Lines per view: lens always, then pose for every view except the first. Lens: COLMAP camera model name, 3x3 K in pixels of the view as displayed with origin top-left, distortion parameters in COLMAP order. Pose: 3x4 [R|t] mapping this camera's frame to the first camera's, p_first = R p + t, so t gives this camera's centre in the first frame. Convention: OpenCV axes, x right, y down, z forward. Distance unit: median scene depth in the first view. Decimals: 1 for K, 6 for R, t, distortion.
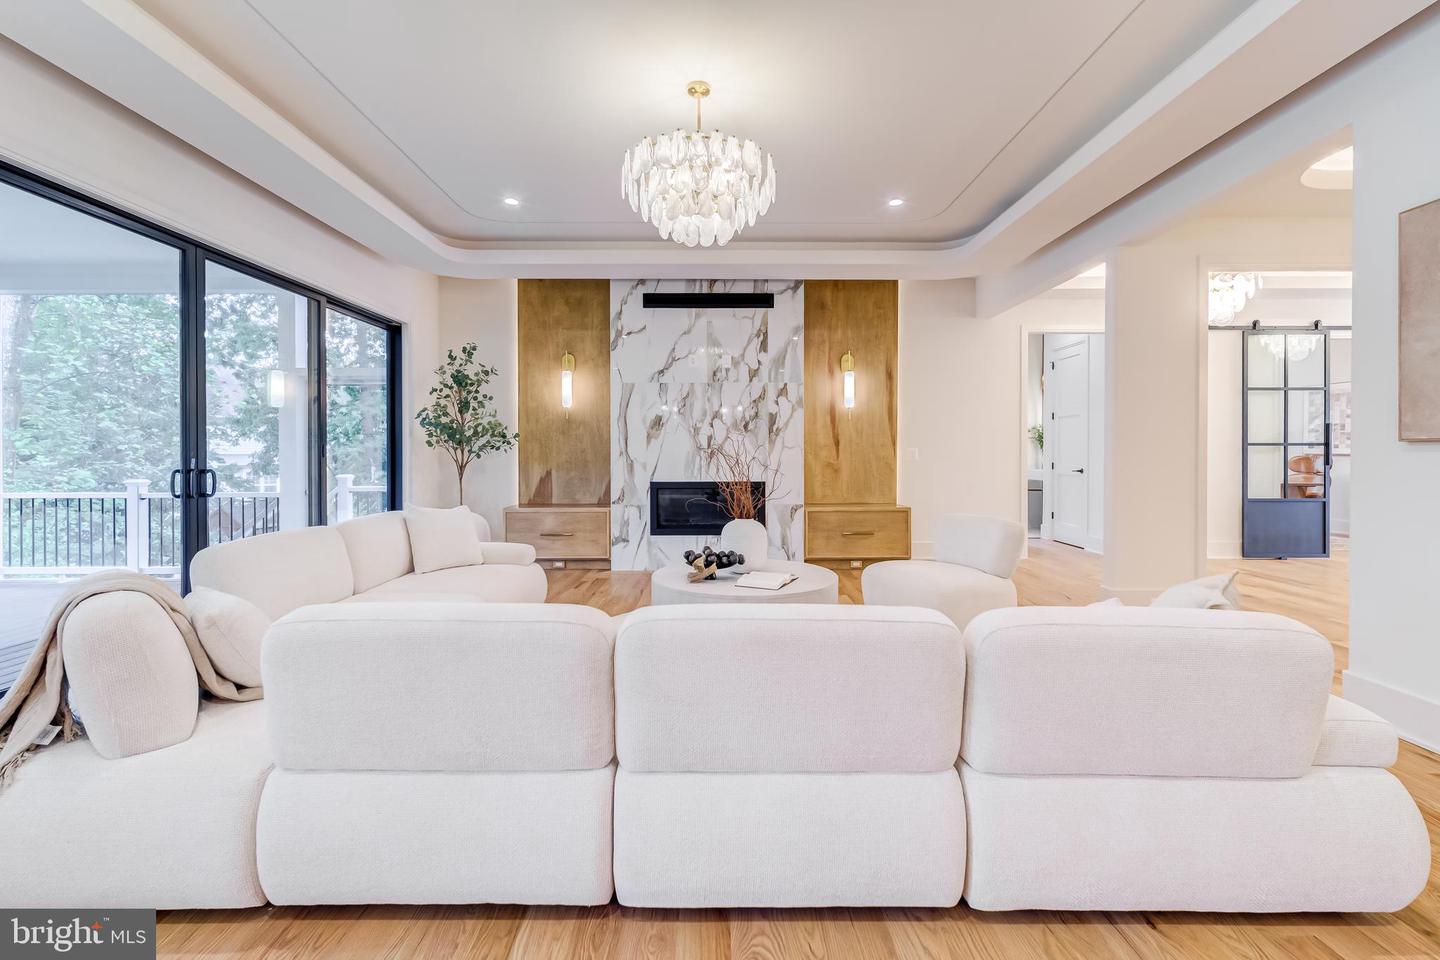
lens RADIAL K [[615.1, 0, 784.6], [0, 615.1, 464.9], [0, 0, 1]] dist [0.002003, 0.000092]
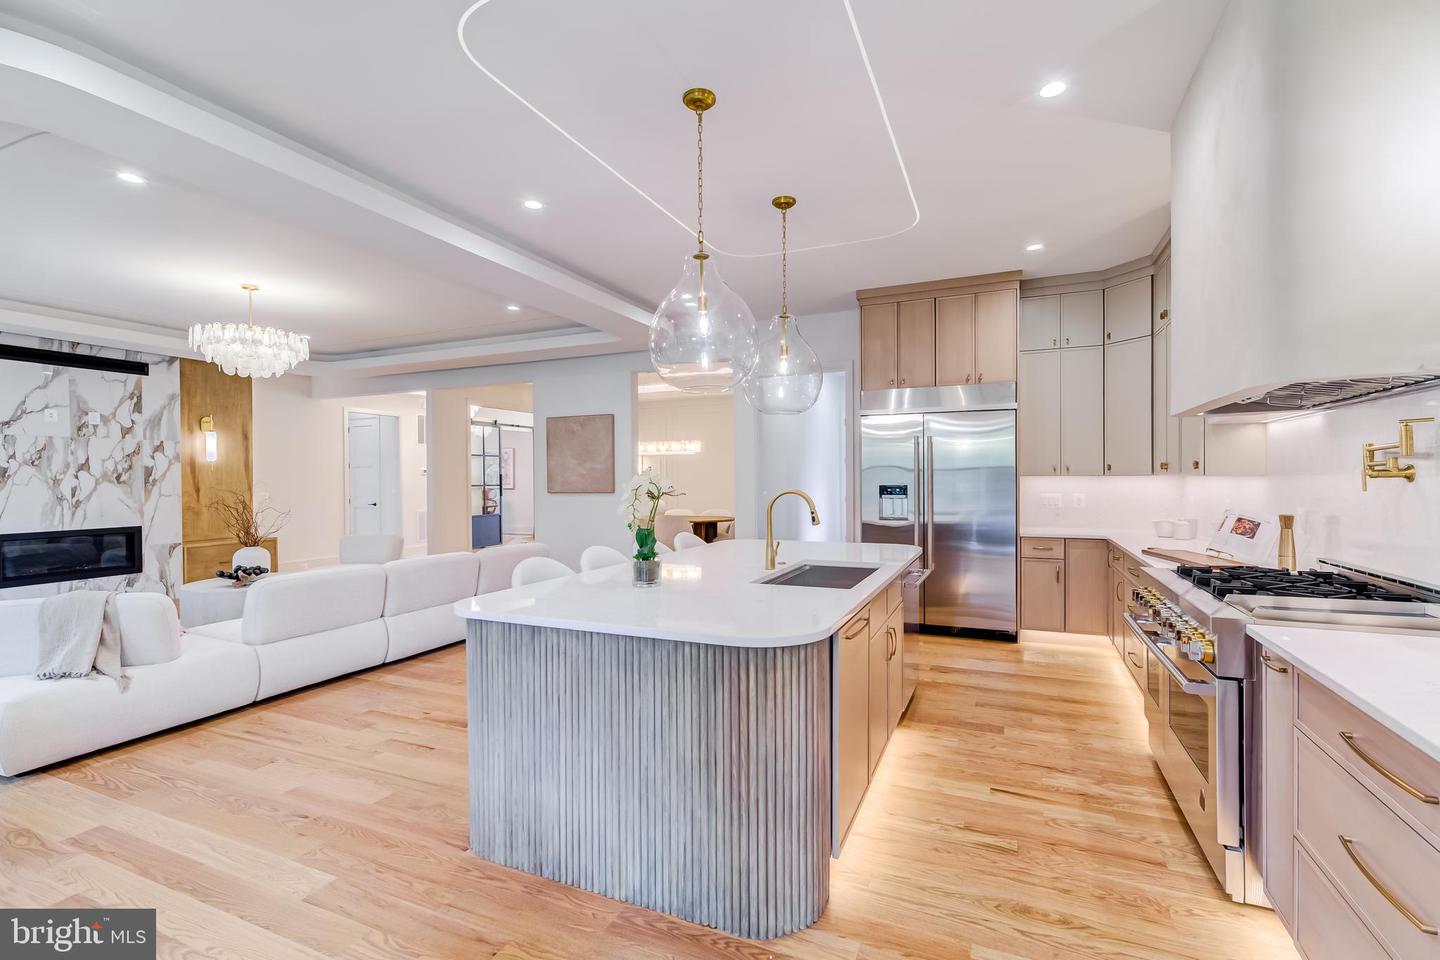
lens RADIAL K [[625.4, 0, 717.0], [0, 625.4, 474.2], [0, 0, 1]] dist [0.001343, 0.000462]
pose [[0.431344, 0.000713, 0.902187, -0.620491], [0.021886, 0.999697, -0.011254, -0.032577], [-0.901922, 0.024599, 0.431198, -0.473503]]
